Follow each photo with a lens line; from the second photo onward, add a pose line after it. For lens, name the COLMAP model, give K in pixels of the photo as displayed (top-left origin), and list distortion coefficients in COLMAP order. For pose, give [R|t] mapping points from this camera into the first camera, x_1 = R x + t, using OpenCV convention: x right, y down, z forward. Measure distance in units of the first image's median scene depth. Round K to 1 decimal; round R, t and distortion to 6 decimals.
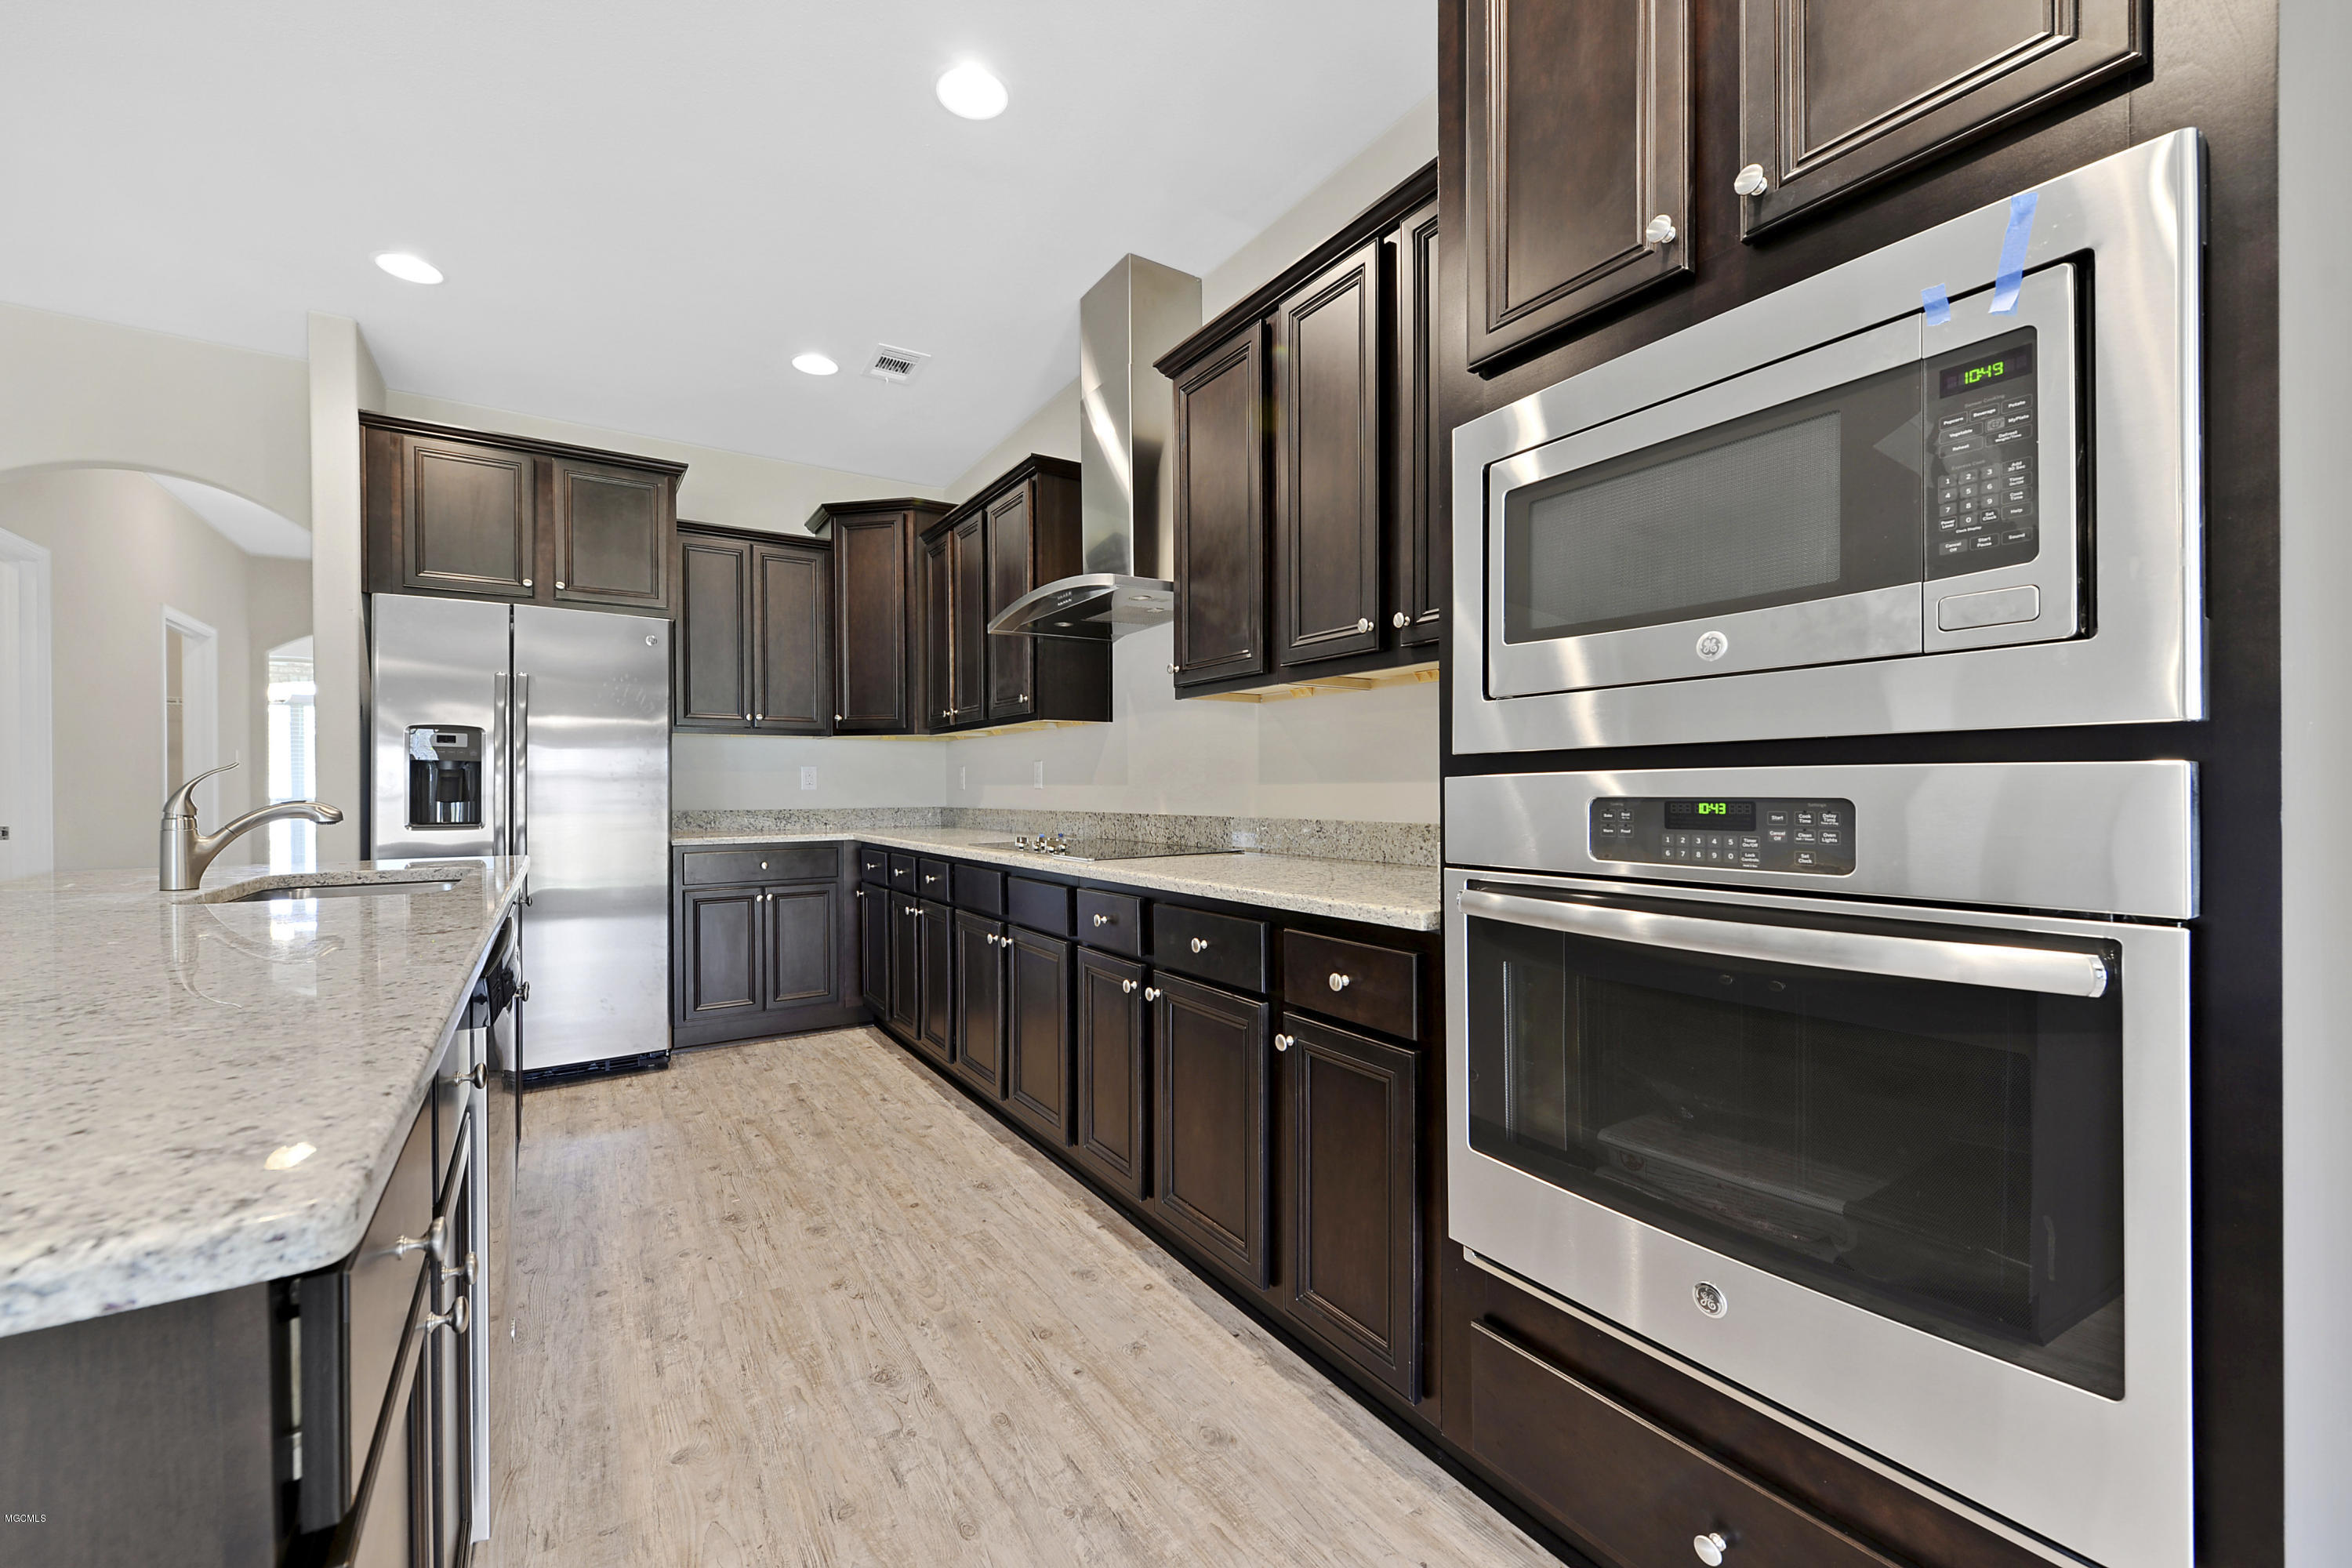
lens RADIAL K [[939.4, 0, 1177.6], [0, 939.4, 793.7], [0, 0, 1]] dist [-0.000139, -0.000317]
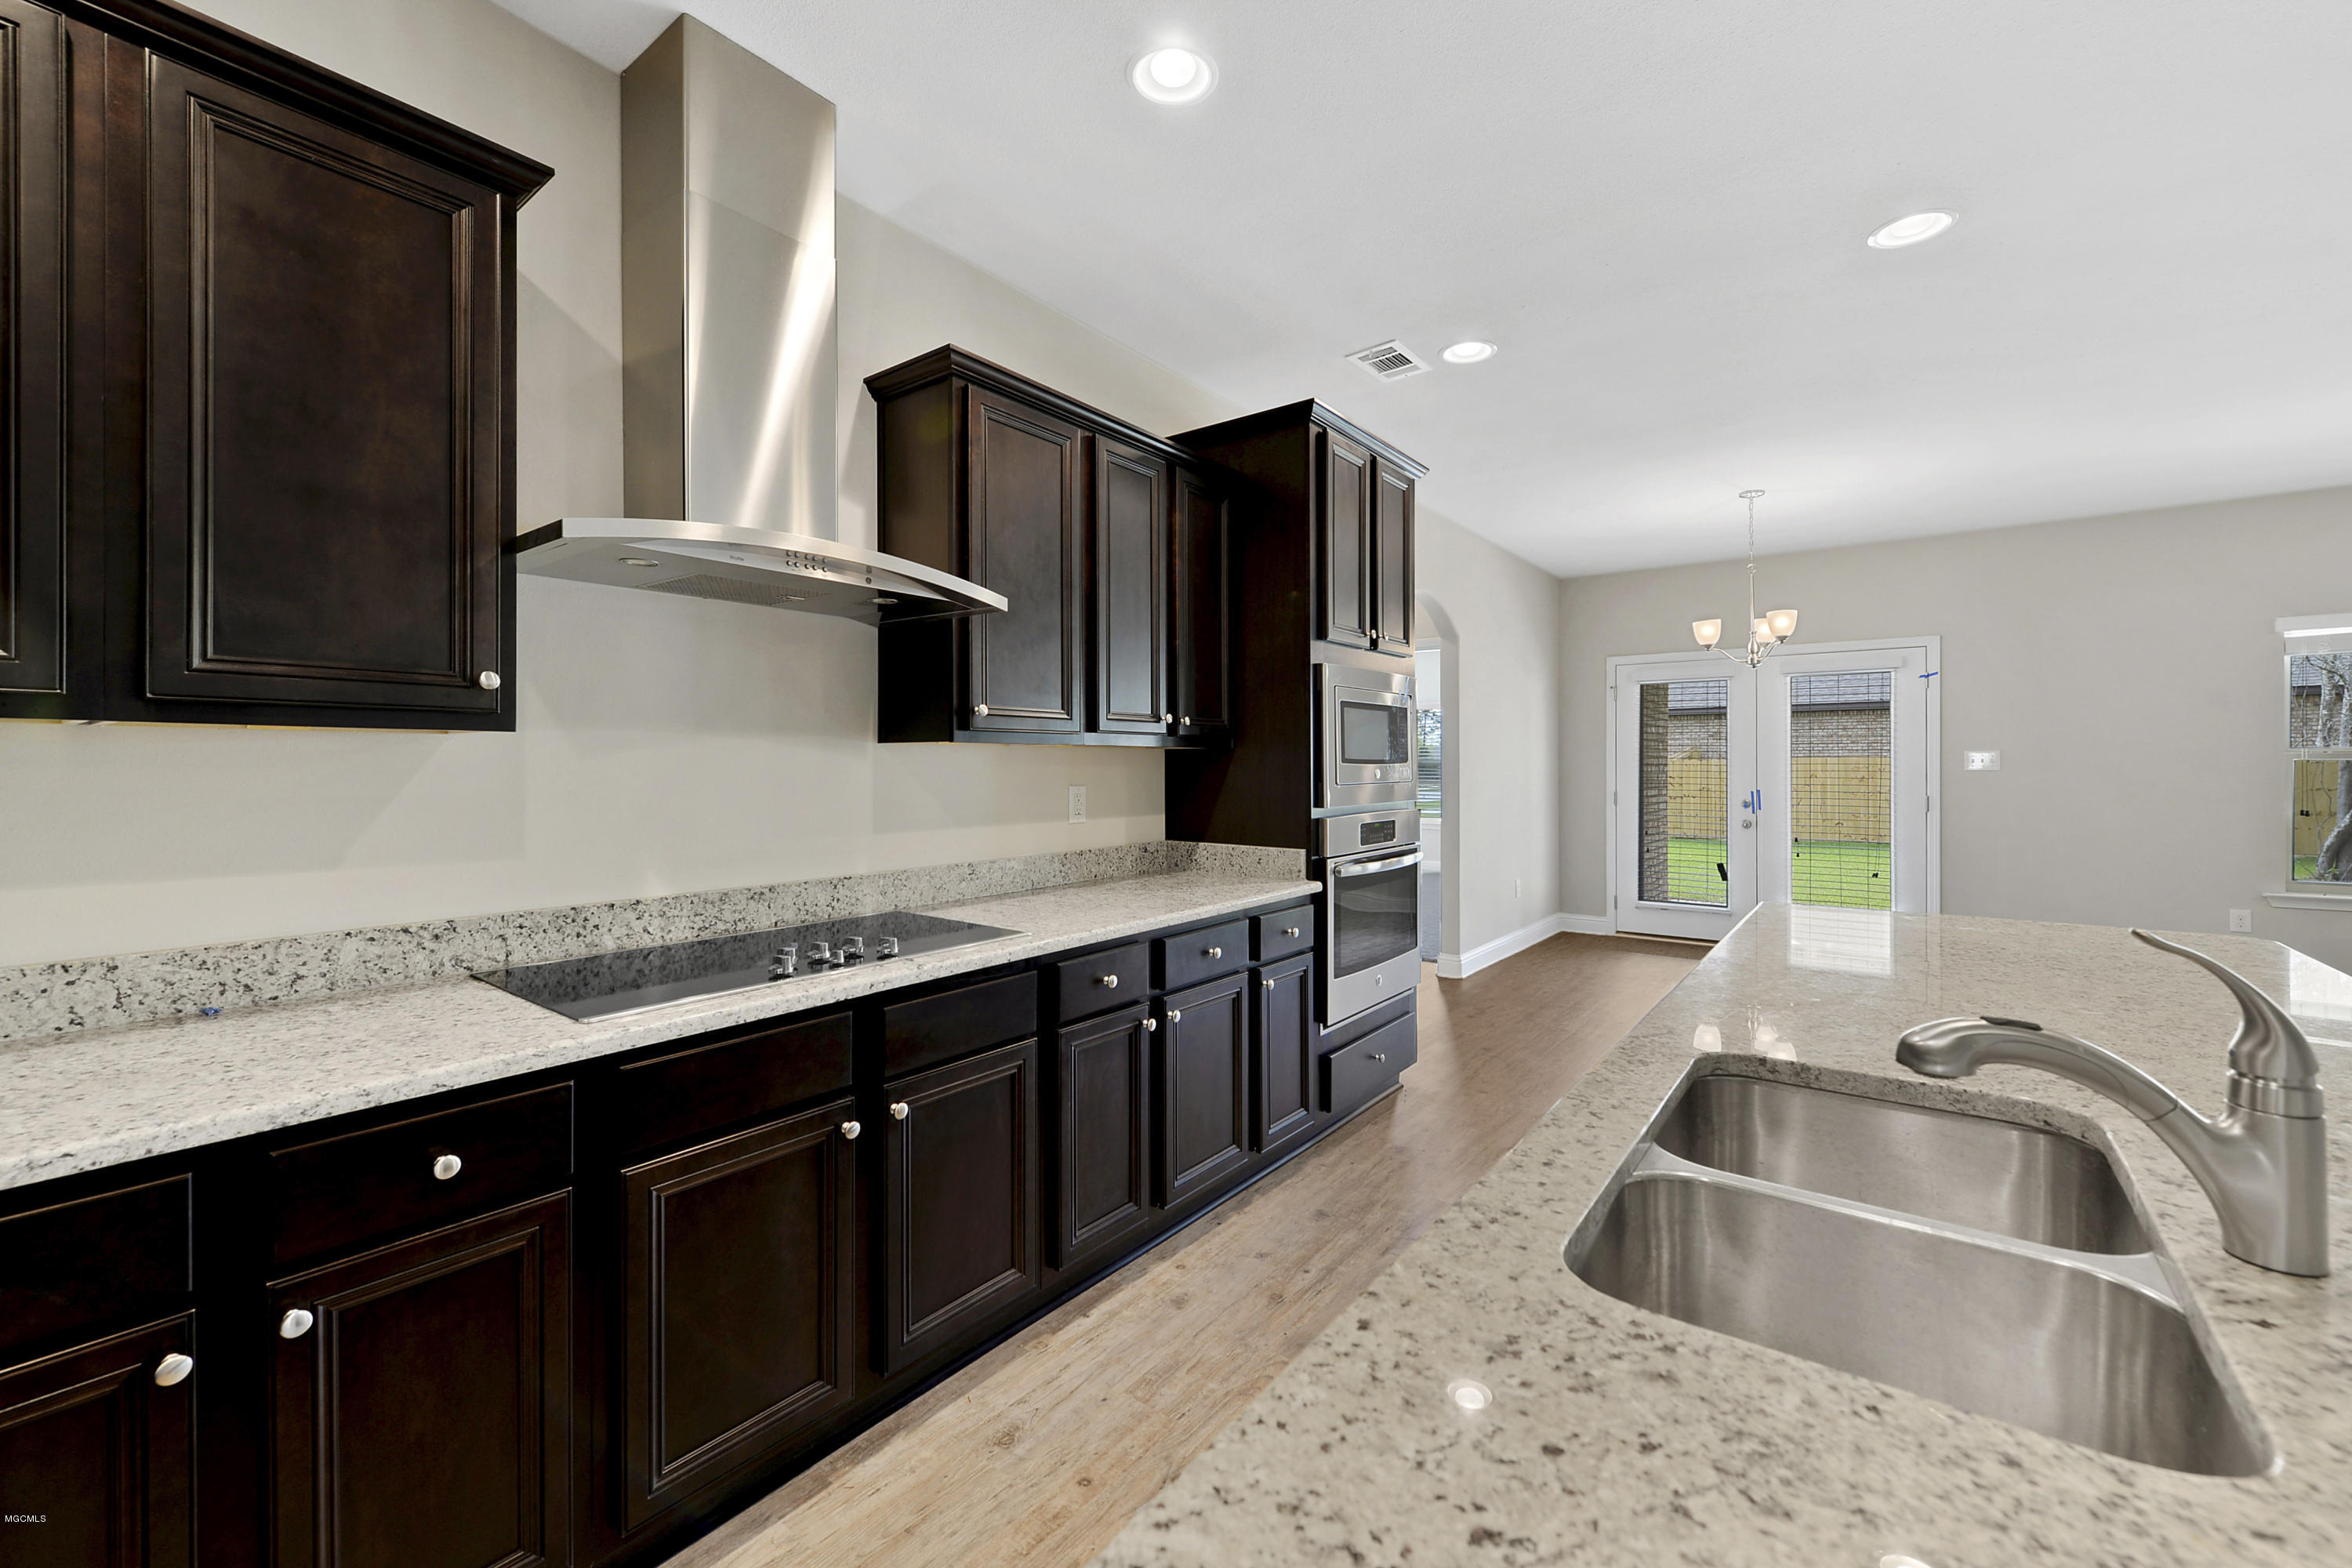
lens RADIAL K [[958.5, 0, 1181.1], [0, 958.5, 764.5], [0, 0, 1]] dist [0.009316, -0.000293]
pose [[-0.341143, 0.003399, 0.940005, -1.413949], [0.007372, 0.999972, -0.000940, -0.120029], [-0.939983, 0.006609, -0.341158, 1.716313]]
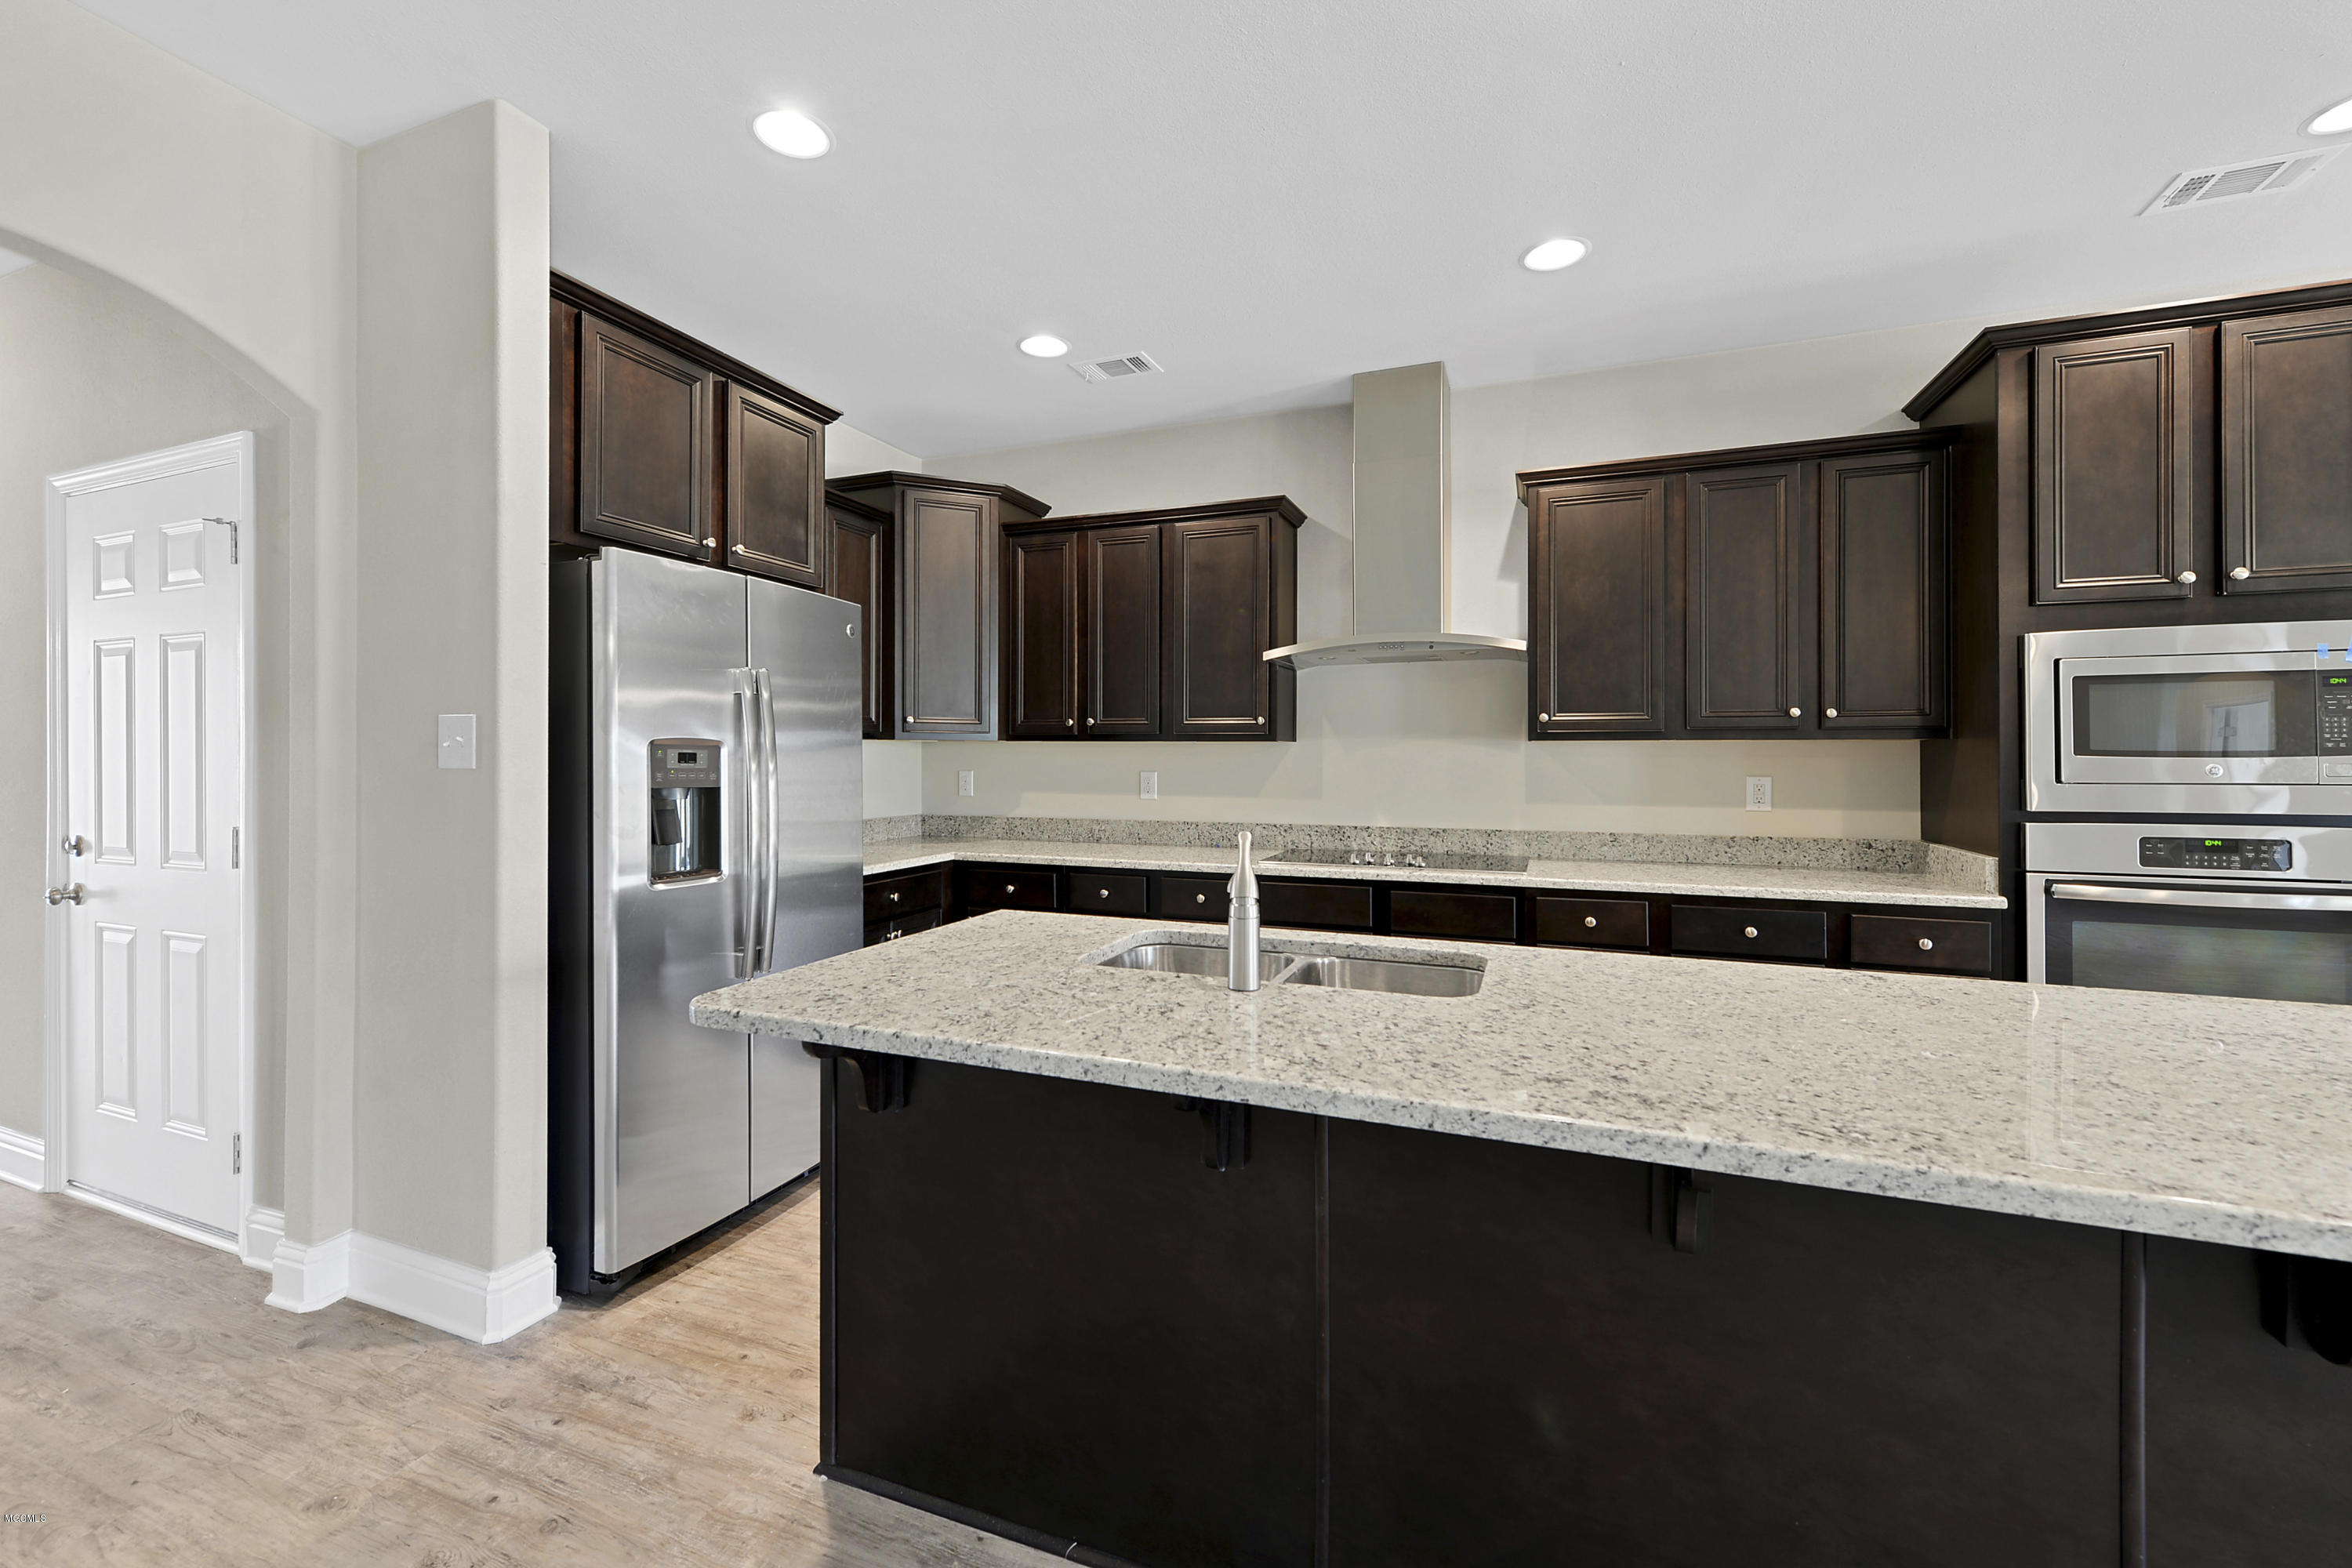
lens RADIAL K [[941.3, 0, 1169.1], [0, 941.3, 757.7], [0, 0, 1]] dist [-0.000225, -0.000953]
pose [[0.814177, 0.005597, 0.580590, -1.753094], [-0.002327, 0.999977, -0.006375, -0.106526], [-0.580612, 0.003839, 0.814171, 0.390811]]
